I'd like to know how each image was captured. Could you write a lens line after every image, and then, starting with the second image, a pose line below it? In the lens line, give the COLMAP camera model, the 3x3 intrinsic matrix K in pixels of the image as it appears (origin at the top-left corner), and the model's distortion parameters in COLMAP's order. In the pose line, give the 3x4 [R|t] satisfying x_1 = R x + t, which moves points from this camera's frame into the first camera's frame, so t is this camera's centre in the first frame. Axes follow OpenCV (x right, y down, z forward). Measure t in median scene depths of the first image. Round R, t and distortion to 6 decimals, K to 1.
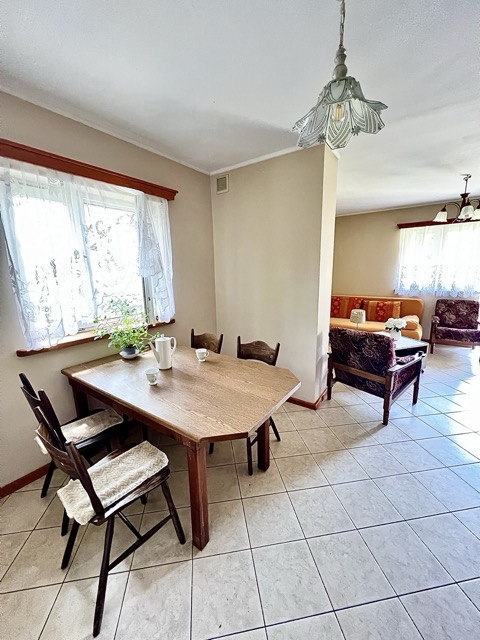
lens RADIAL K [[254.9, 0, 240.0], [0, 254.9, 320.0], [0, 0, 1]] dist [0.001583, -0.000370]
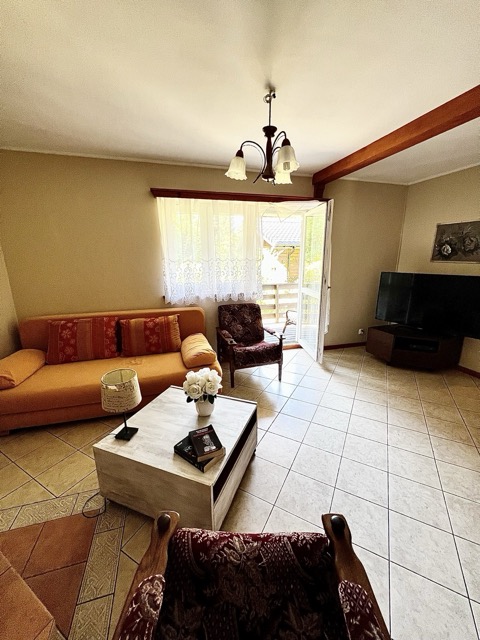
lens RADIAL K [[256.6, 0, 238.5], [0, 256.6, 318.9], [0, 0, 1]] dist [-0.001128, -0.000141]
pose [[0.613142, -0.171436, 0.771146, 0.350818], [0.148683, 0.983766, 0.100486, -0.160383], [-0.775854, 0.053044, 0.628678, 0.736741]]
